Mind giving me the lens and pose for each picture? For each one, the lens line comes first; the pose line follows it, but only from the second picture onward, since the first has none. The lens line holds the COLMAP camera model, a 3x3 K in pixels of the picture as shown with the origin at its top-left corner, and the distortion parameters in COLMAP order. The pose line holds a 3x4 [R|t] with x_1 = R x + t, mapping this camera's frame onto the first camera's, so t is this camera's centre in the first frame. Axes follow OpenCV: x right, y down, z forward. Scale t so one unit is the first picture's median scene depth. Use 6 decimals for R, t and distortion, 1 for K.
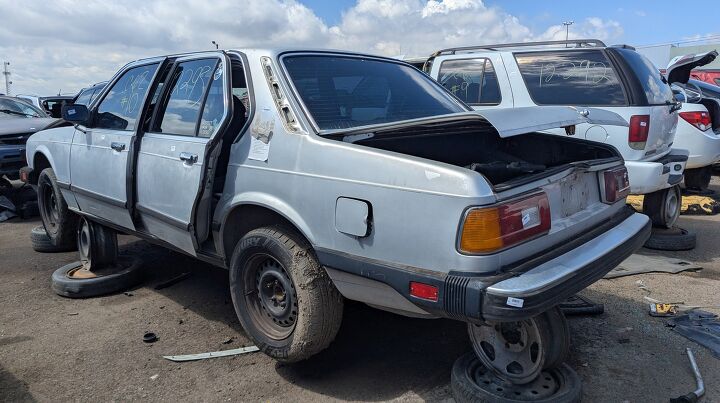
lens RADIAL K [[513.2, 0, 367.3], [0, 513.2, 196.5], [0, 0, 1]] dist [0.062769, -0.052180]
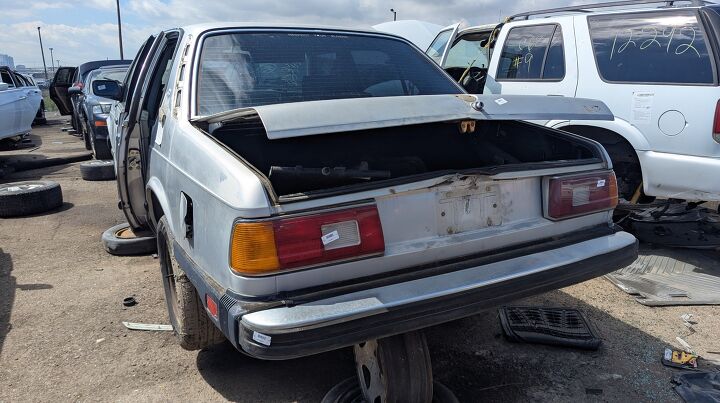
lens RADIAL K [[513.2, 0, 358.2], [0, 513.2, 205.3], [0, 0, 1]] dist [0.062769, -0.052180]
pose [[0.946240, 0.082093, -0.312876, 0.430743], [-0.058527, 0.994746, 0.083999, -0.056062], [0.318127, -0.061172, 0.946072, 0.174857]]
